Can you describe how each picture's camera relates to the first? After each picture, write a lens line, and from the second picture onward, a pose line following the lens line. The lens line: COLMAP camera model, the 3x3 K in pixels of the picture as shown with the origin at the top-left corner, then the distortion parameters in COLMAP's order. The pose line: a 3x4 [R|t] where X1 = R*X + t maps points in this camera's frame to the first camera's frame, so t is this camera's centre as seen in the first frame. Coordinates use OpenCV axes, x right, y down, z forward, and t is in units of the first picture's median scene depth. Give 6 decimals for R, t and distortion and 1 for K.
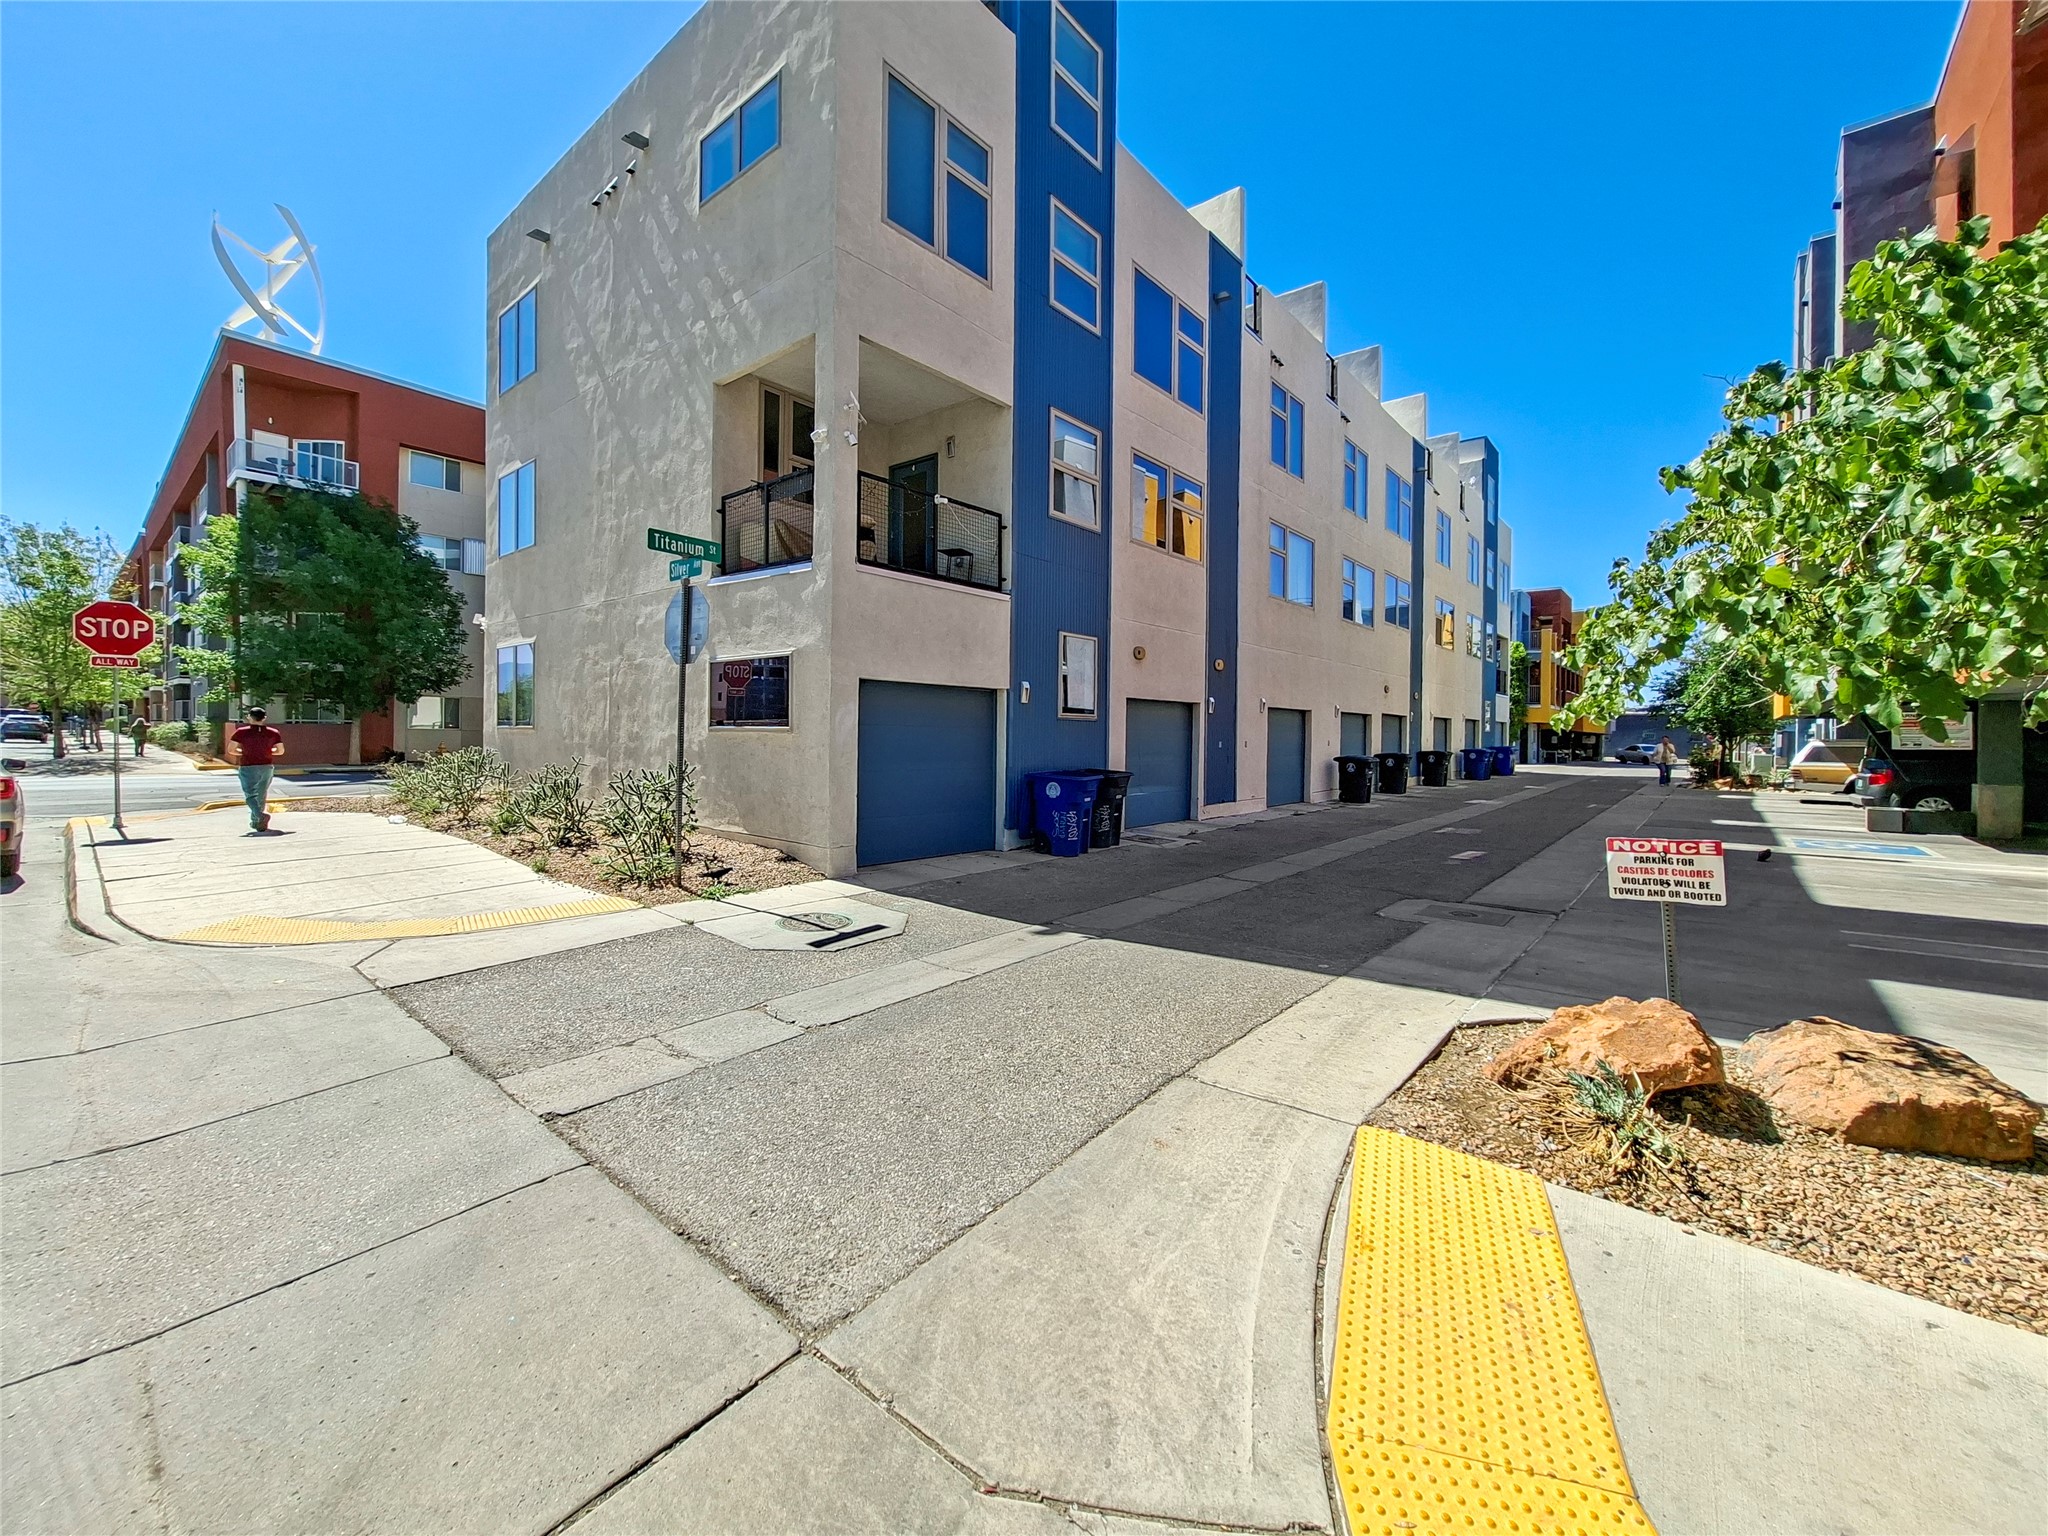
lens RADIAL K [[816.2, 0, 1023.9], [0, 816.2, 733.5], [0, 0, 1]] dist [-0.000168, -0.000013]
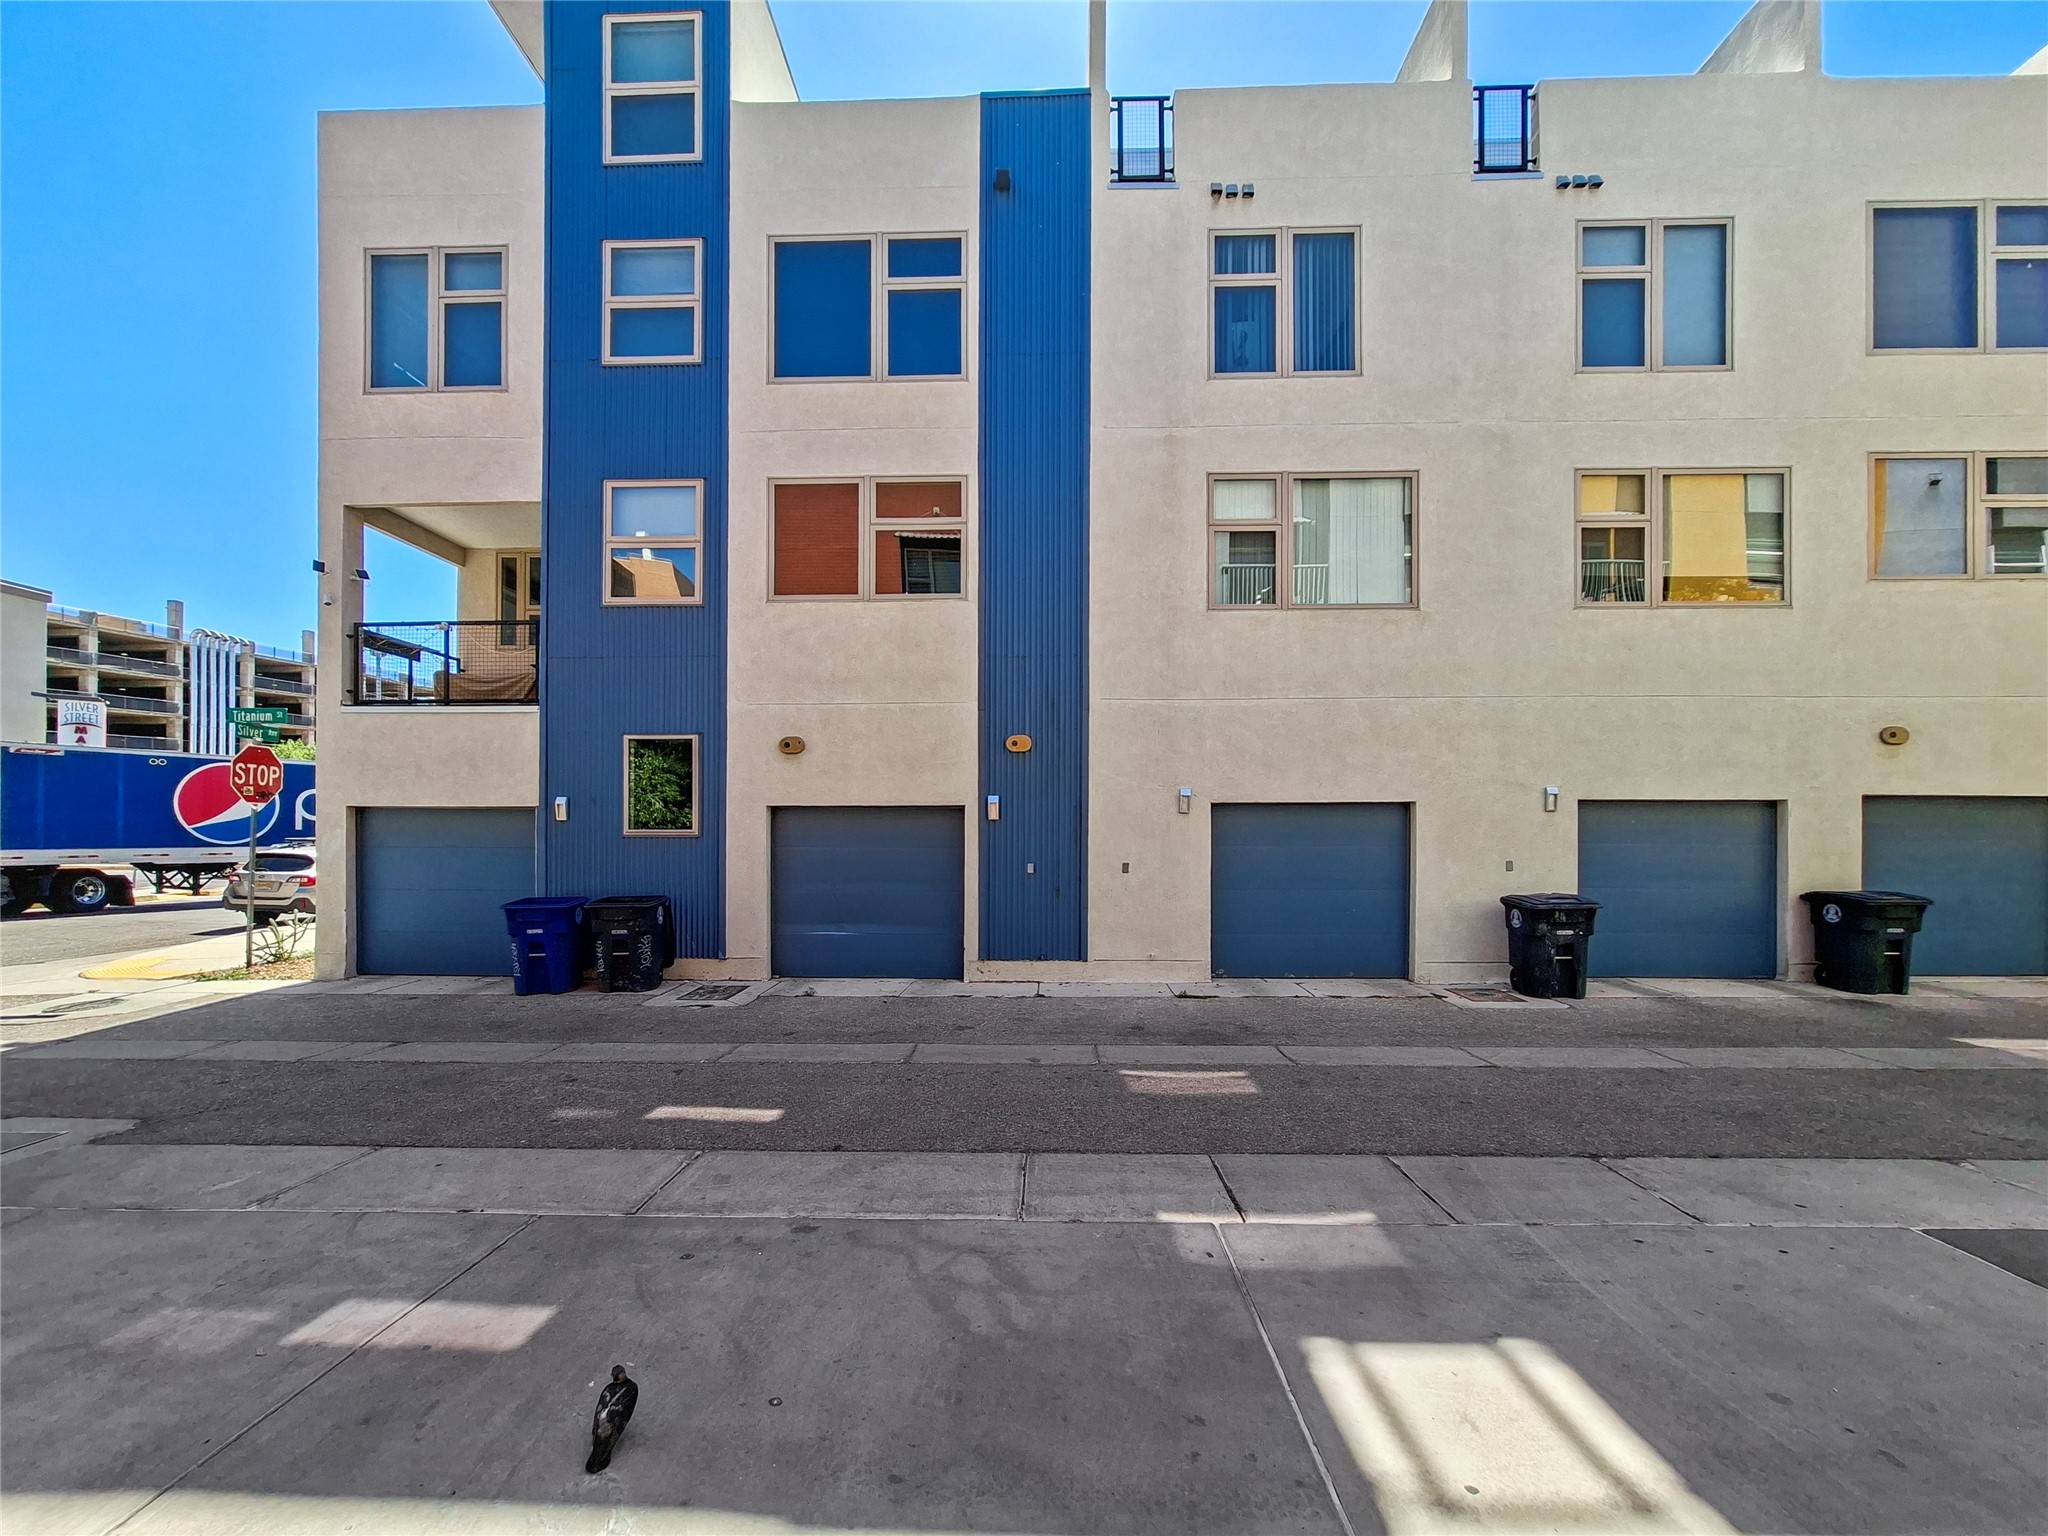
lens RADIAL K [[855.9, 0, 1022.3], [0, 855.9, 846.2], [0, 0, 1]] dist [0.000247, 0.000117]
pose [[0.621435, -0.009448, -0.783409, 0.950029], [0.007772, 0.999952, -0.005895, 0.001390], [0.783427, -0.002425, 0.621478, 0.718094]]
